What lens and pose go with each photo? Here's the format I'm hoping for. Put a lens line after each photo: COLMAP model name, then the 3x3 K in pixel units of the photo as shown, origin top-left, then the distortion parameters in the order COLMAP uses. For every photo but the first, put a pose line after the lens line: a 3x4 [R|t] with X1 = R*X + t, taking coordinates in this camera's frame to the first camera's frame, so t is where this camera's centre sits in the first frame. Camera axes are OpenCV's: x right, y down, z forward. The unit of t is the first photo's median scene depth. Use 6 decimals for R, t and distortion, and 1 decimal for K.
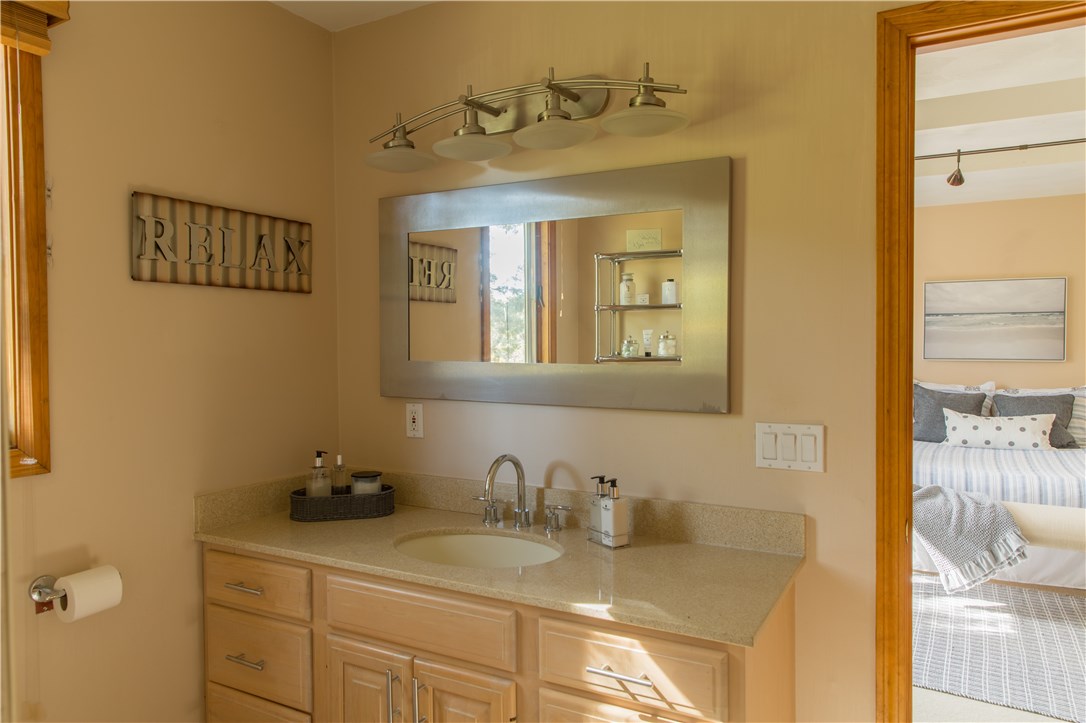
lens RADIAL K [[727.0, 0, 543.0], [0, 727.0, 361.5], [0, 0, 1]] dist [0.011417, 0.003176]
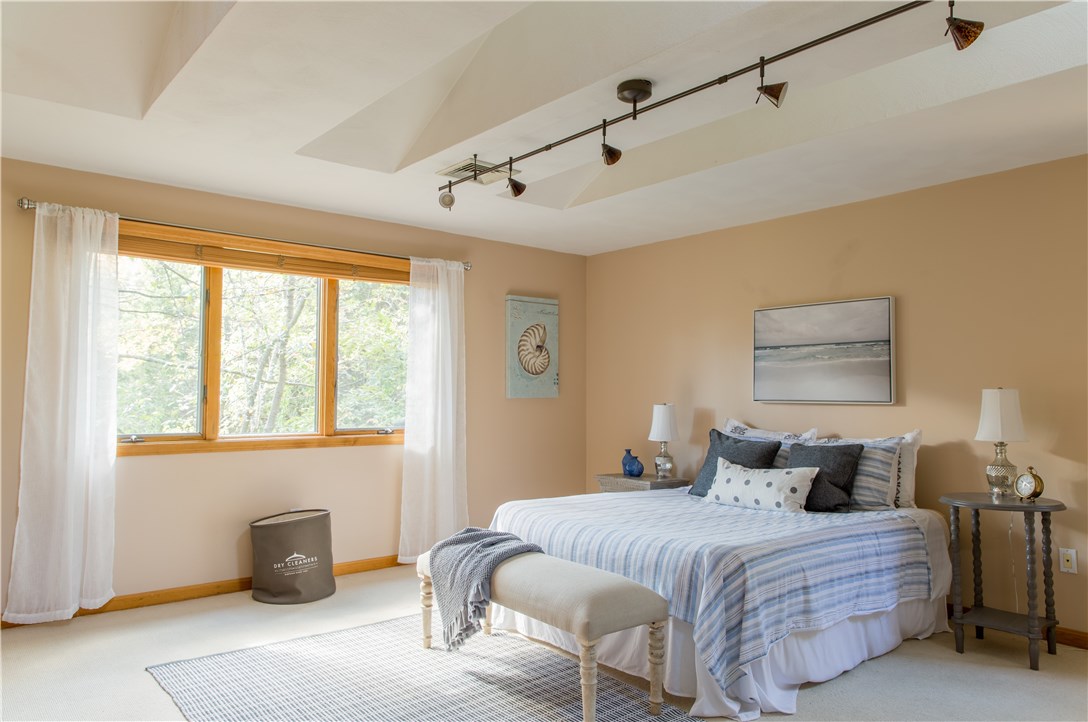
lens RADIAL K [[741.9, 0, 544.0], [0, 741.9, 361.0], [0, 0, 1]] dist [0.008936, -0.002856]
pose [[0.930513, -0.006965, -0.366193, 0.716425], [-0.021548, 0.997046, -0.073720, 0.022467], [0.365625, 0.076488, 0.927614, 0.136793]]
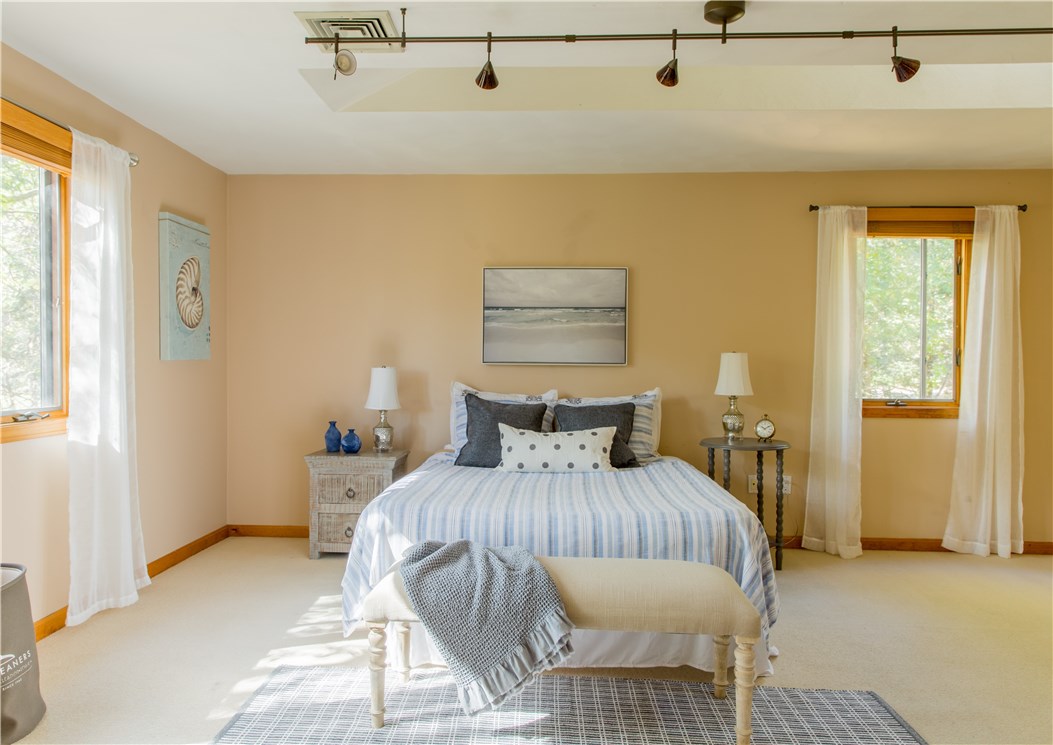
lens RADIAL K [[743.5, 0, 504.4], [0, 743.5, 372.3], [0, 0, 1]] dist [0.005848, 0.000303]
pose [[0.900460, 0.004447, 0.434916, 0.219428], [0.001539, 0.999909, -0.013410, 0.021335], [-0.434936, 0.012745, 0.900371, 0.295726]]
